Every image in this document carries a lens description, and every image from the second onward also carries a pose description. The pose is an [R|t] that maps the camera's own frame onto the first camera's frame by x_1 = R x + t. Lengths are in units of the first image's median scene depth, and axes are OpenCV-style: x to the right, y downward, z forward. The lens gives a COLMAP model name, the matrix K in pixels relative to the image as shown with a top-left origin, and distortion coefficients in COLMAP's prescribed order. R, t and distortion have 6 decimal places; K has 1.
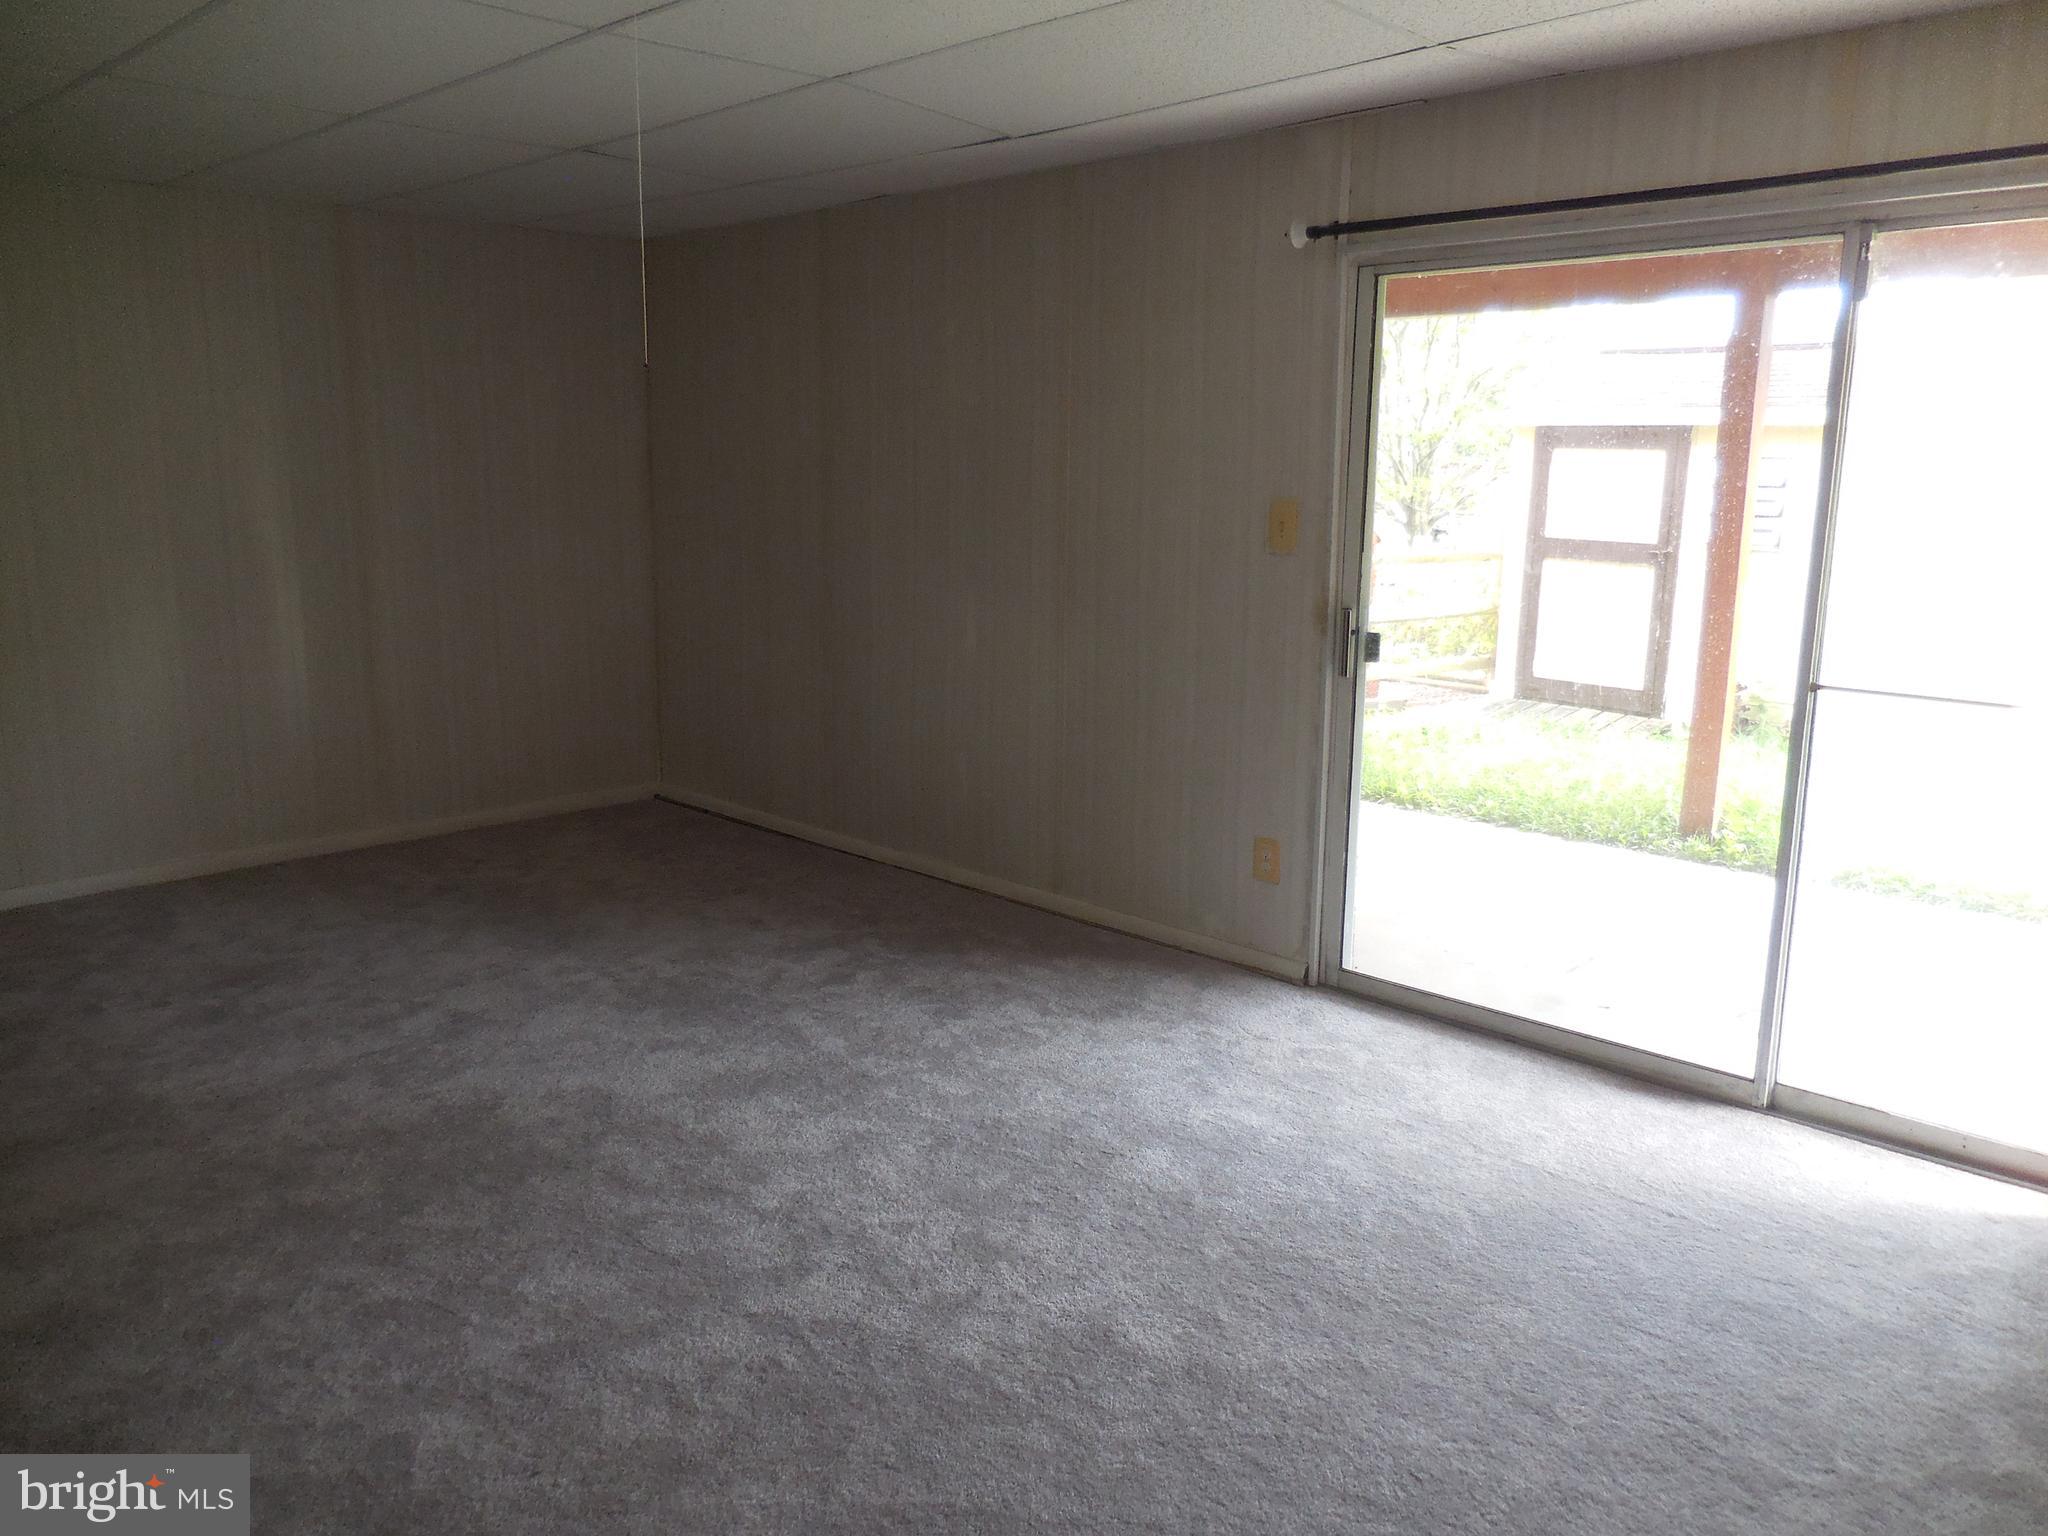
lens RADIAL K [[1538.8, 0, 1029.9], [0, 1538.8, 775.0], [0, 0, 1]] dist [-0.016711, 0.017422]
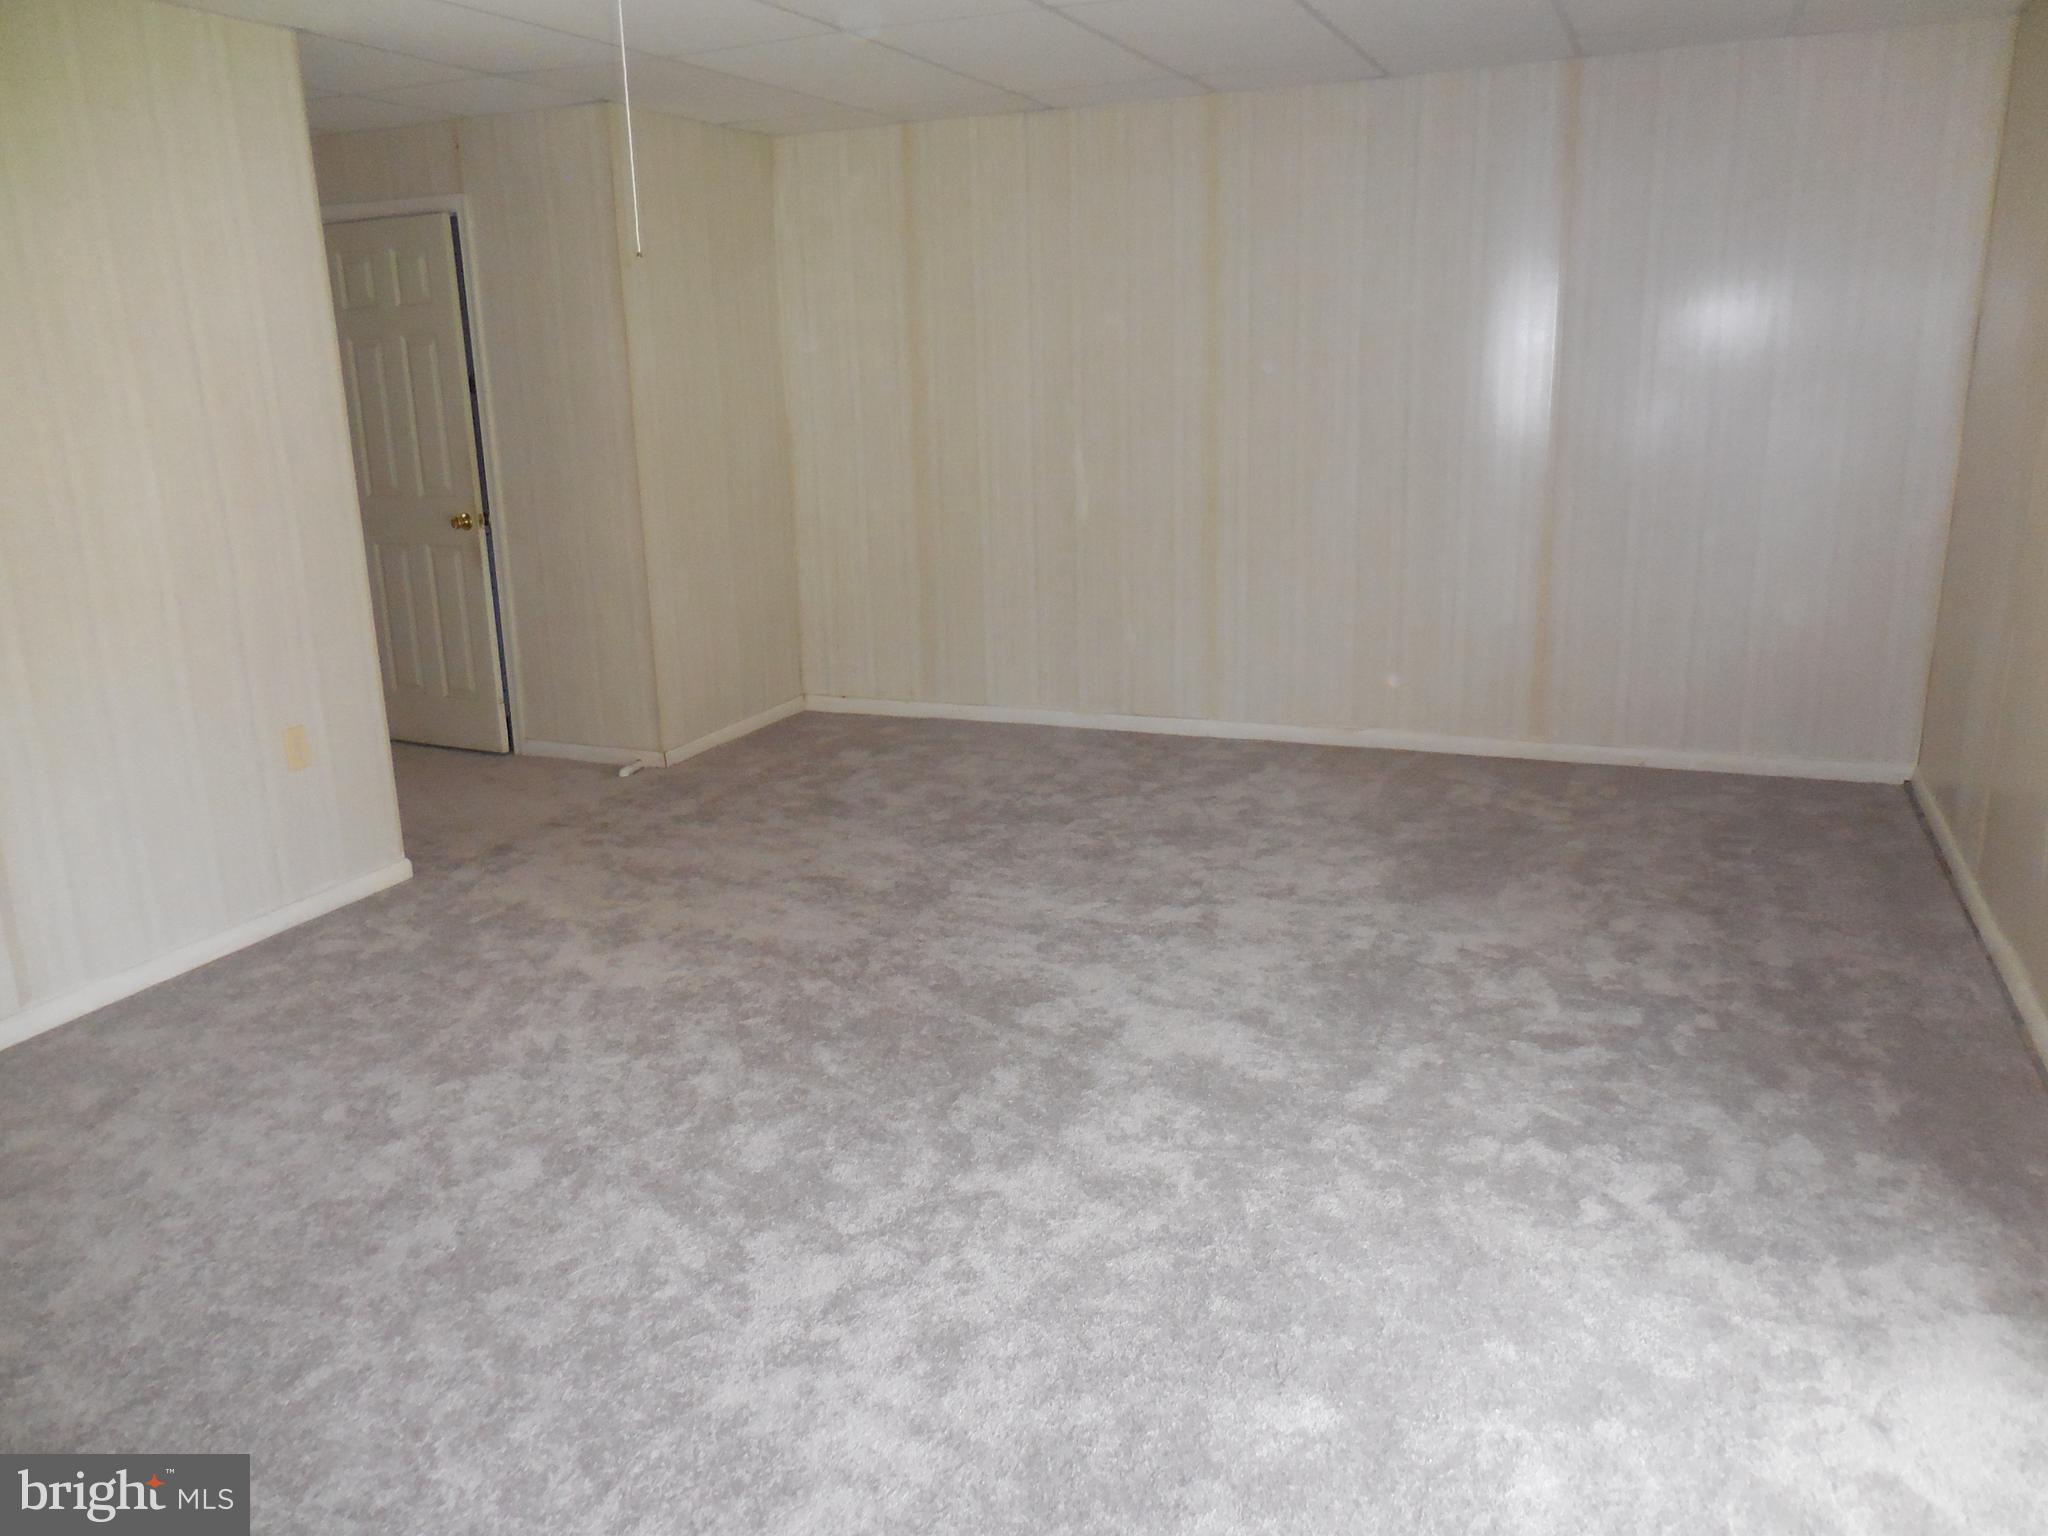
lens RADIAL K [[1538.8, 0, 1026.8], [0, 1538.8, 760.1], [0, 0, 1]] dist [-0.016711, 0.017422]
pose [[0.383589, 0.216680, -0.897724, 0.453355], [-0.159877, 0.972988, 0.166533, -0.090441], [0.909560, 0.079645, 0.407870, 0.489477]]
